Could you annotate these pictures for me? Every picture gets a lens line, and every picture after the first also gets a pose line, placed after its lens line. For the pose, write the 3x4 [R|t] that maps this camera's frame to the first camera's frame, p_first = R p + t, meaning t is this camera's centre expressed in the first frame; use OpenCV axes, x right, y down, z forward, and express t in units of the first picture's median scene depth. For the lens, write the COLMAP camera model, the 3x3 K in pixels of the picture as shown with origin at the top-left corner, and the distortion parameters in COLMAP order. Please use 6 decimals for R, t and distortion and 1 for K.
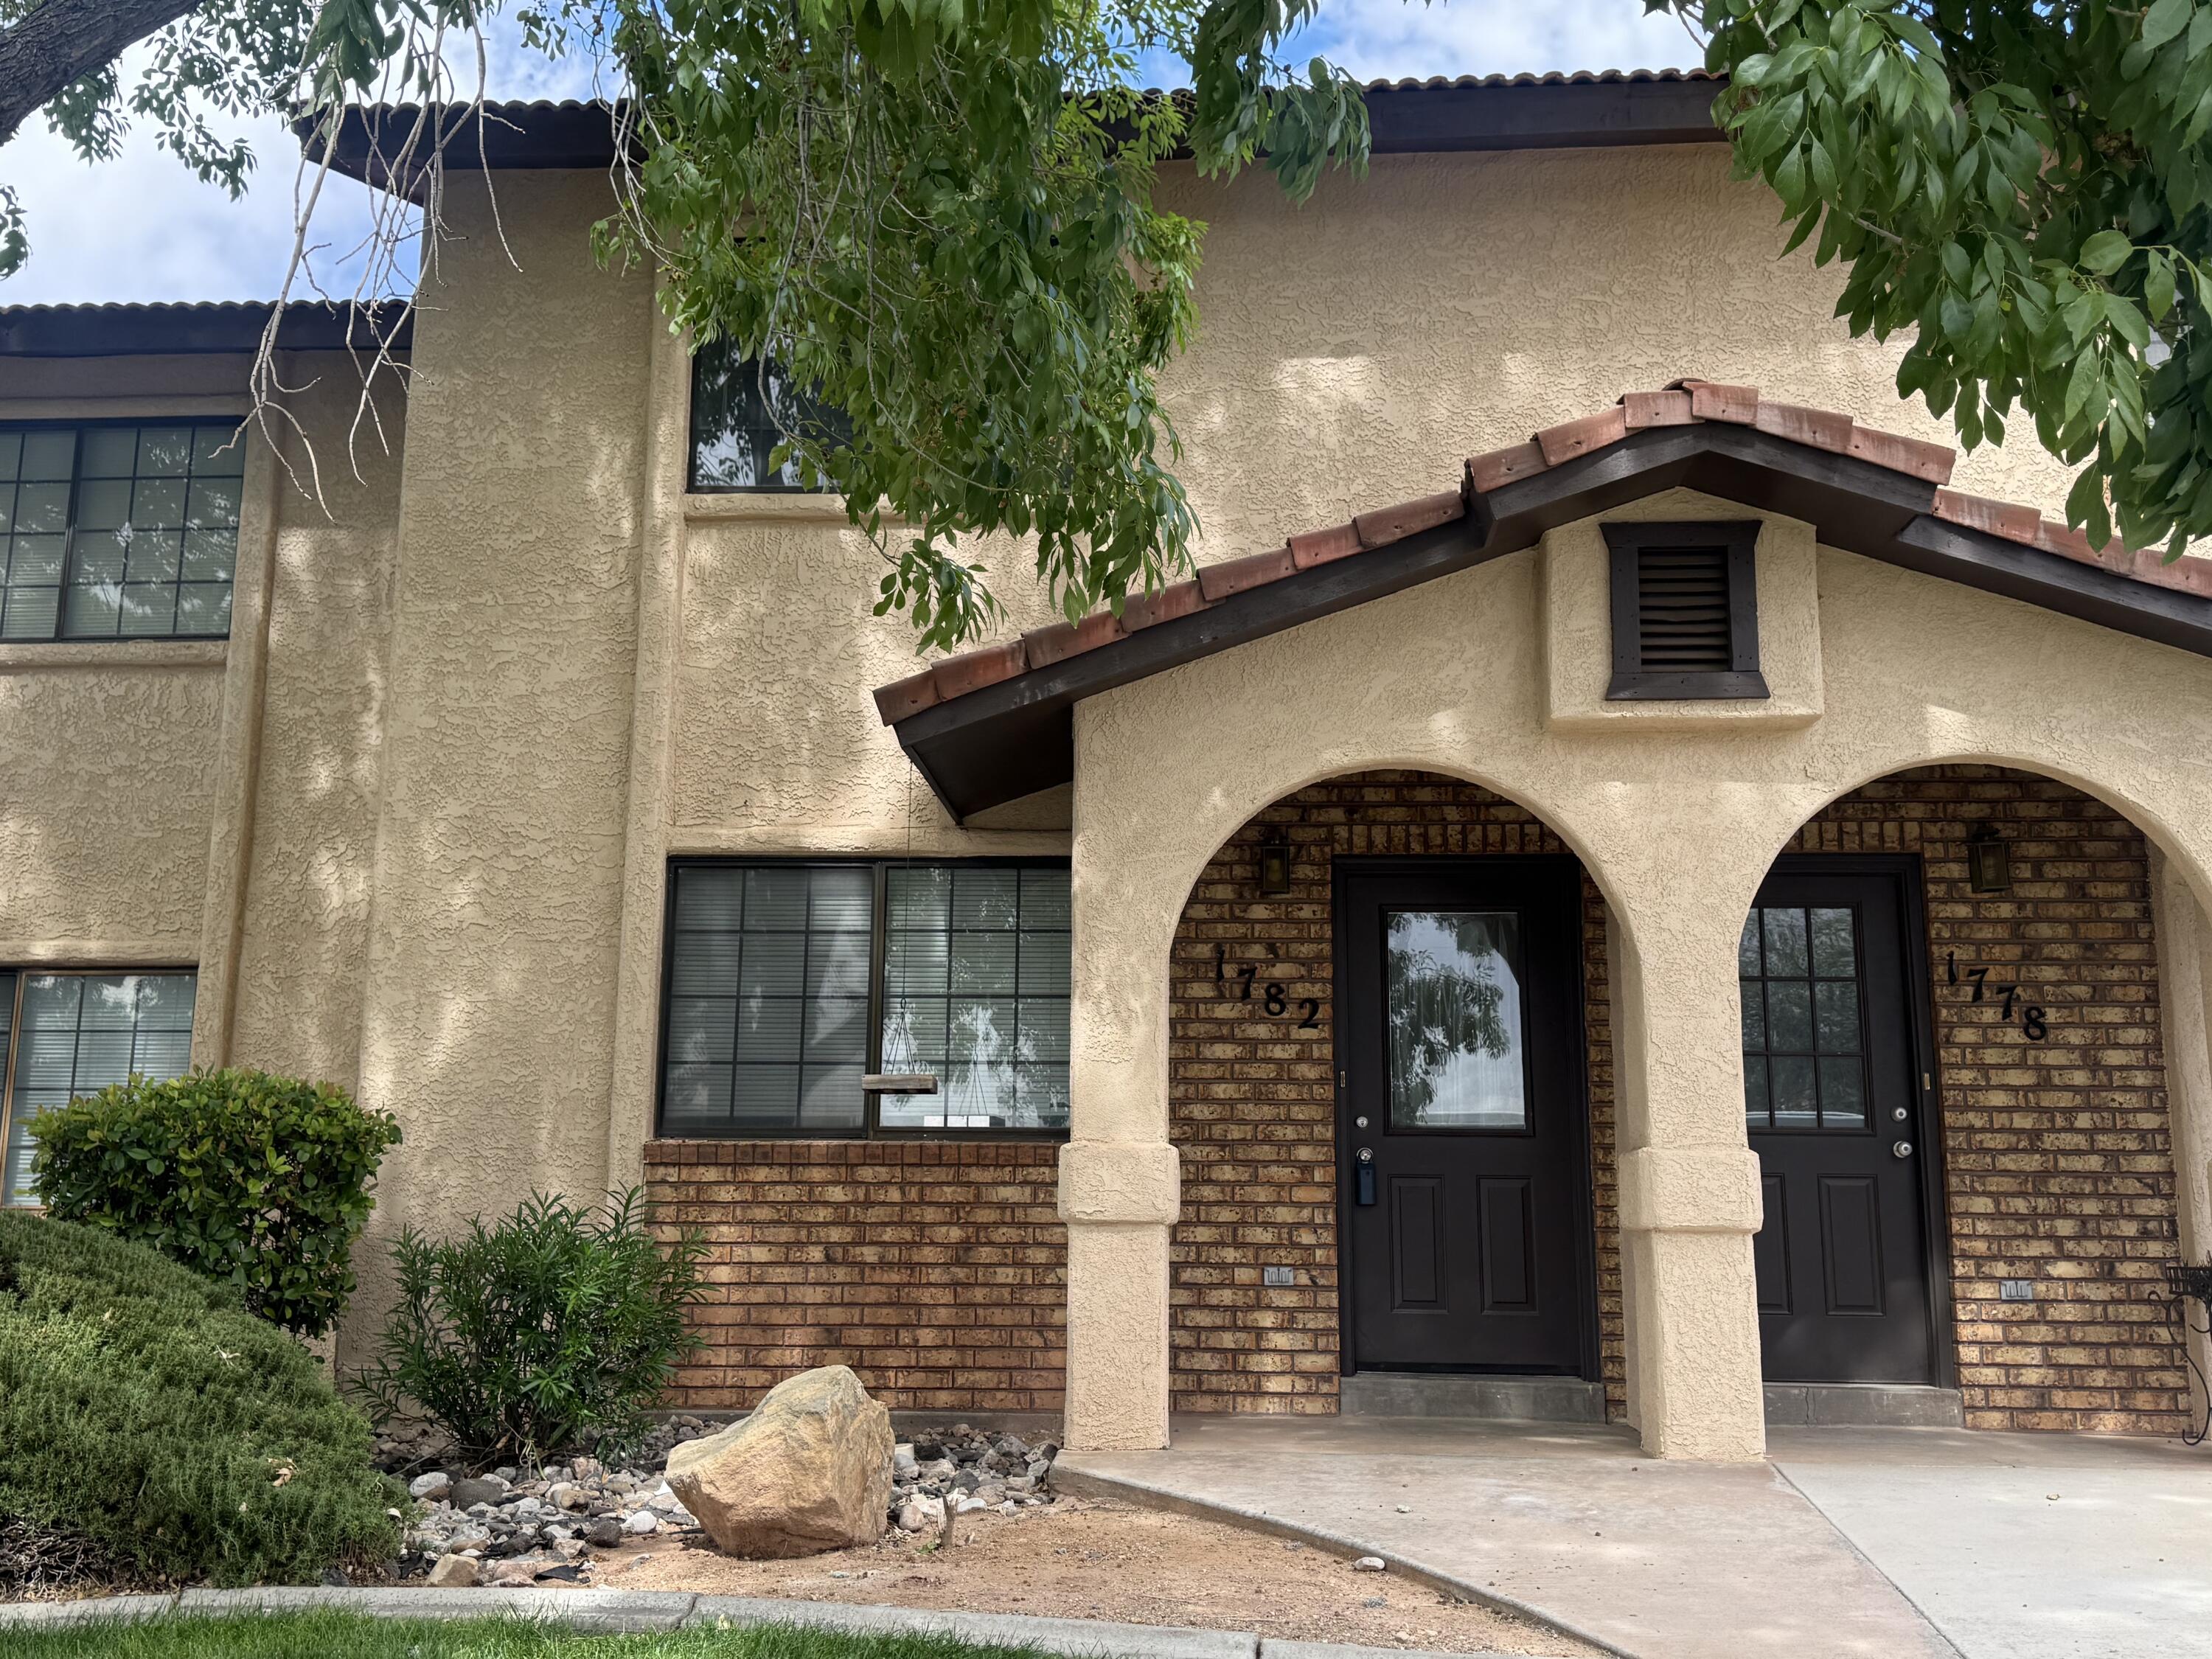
lens RADIAL K [[2140.5, 0, 1125.2], [0, 2140.5, 837.5], [0, 0, 1]] dist [0.195397, -0.434766]
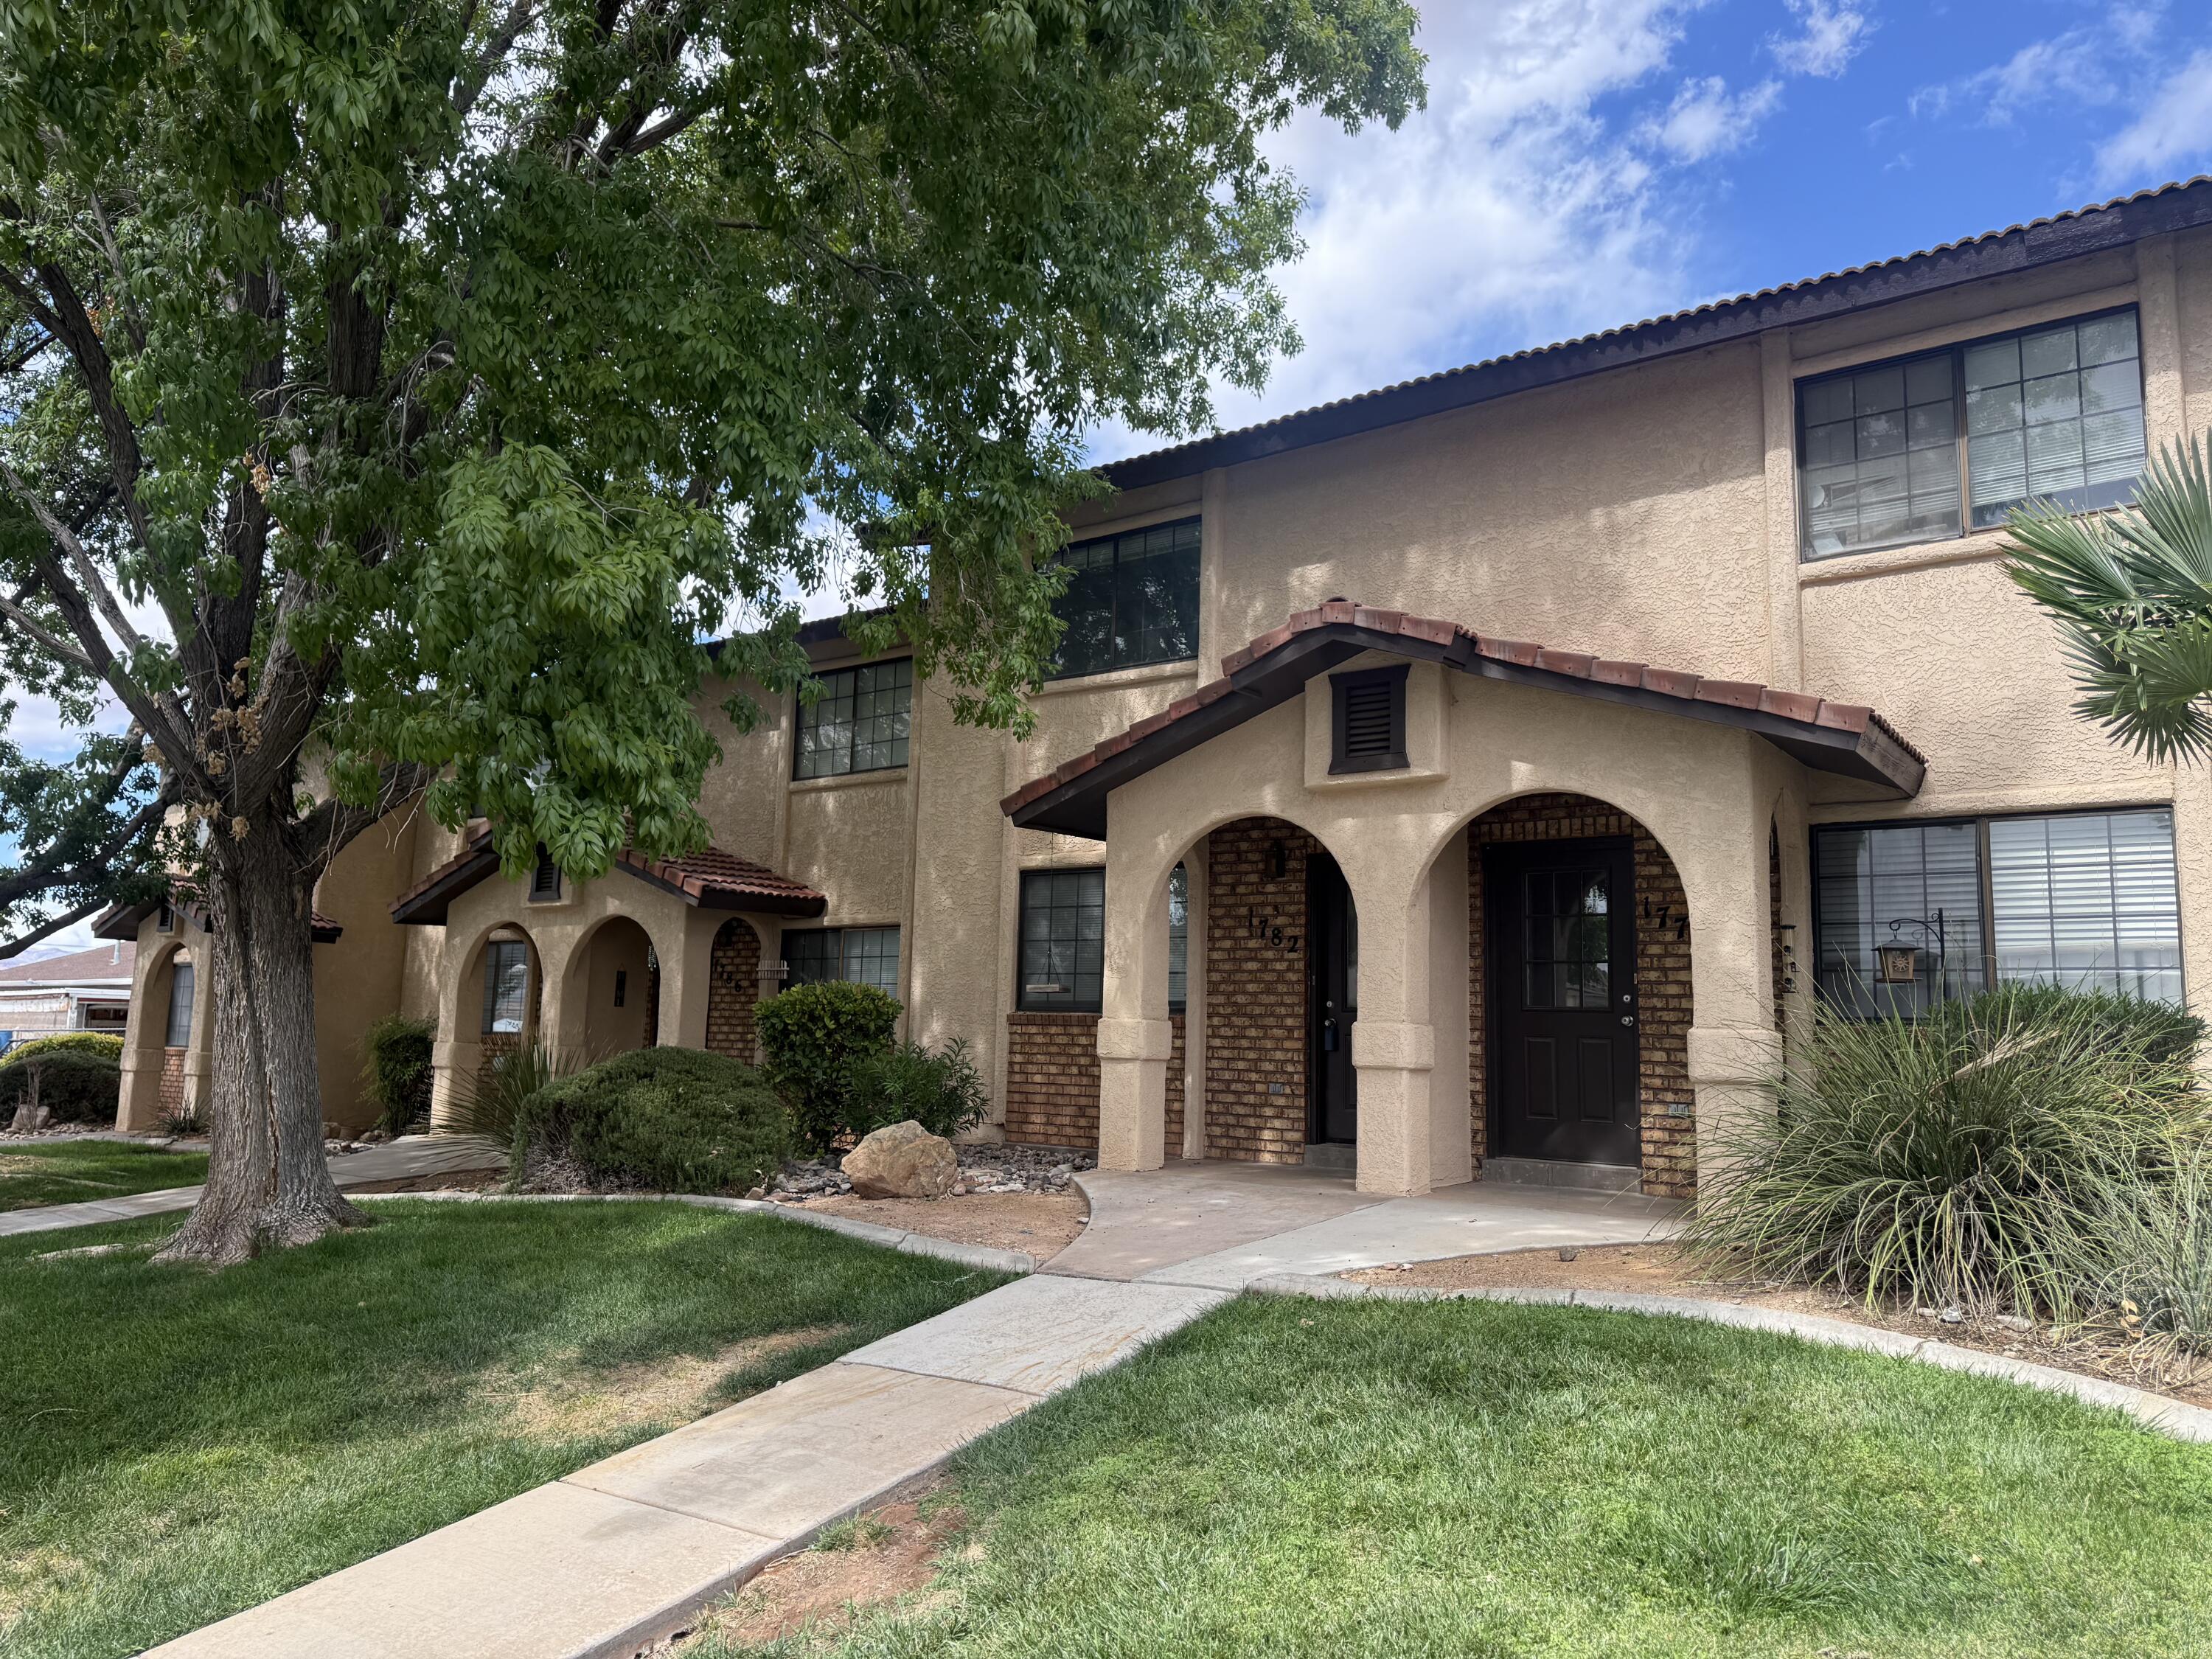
lens RADIAL K [[1556.5, 0, 1102.0], [0, 1556.5, 831.4], [0, 0, 1]] dist [0.173983, -0.365051]
pose [[0.832037, -0.062006, -0.551243, 0.696819], [0.085913, 0.996147, 0.017624, -0.049932], [0.548026, -0.062023, 0.834159, -0.173801]]
